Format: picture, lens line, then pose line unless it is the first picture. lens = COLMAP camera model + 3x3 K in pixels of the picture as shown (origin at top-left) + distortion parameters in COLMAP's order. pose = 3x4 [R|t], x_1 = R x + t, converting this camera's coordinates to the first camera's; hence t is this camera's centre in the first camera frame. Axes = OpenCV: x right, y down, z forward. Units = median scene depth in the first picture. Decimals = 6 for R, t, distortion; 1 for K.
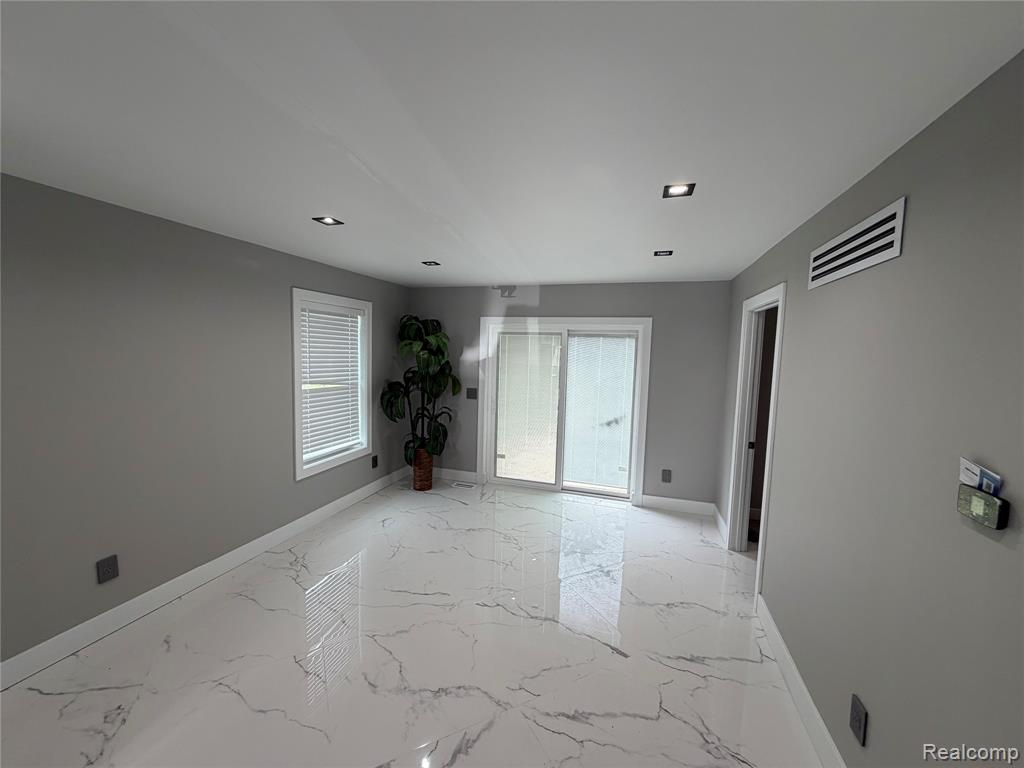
lens RADIAL K [[406.9, 0, 509.7], [0, 406.9, 383.3], [0, 0, 1]] dist [-0.000571, -0.000358]
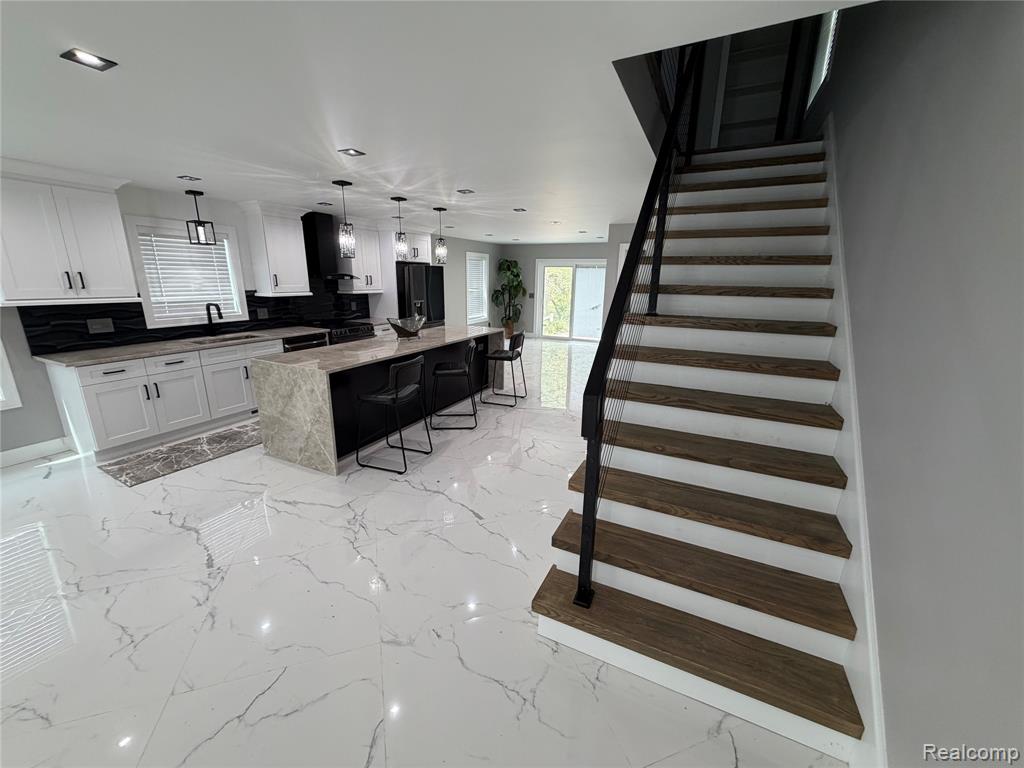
lens RADIAL K [[406.9, 0, 509.2], [0, 406.9, 387.1], [0, 0, 1]] dist [-0.000571, -0.000358]
pose [[0.988758, 0.025368, -0.147358, 0.129191], [0.001564, 0.983695, 0.179839, 0.122392], [0.149518, -0.178048, 0.972596, -1.291930]]
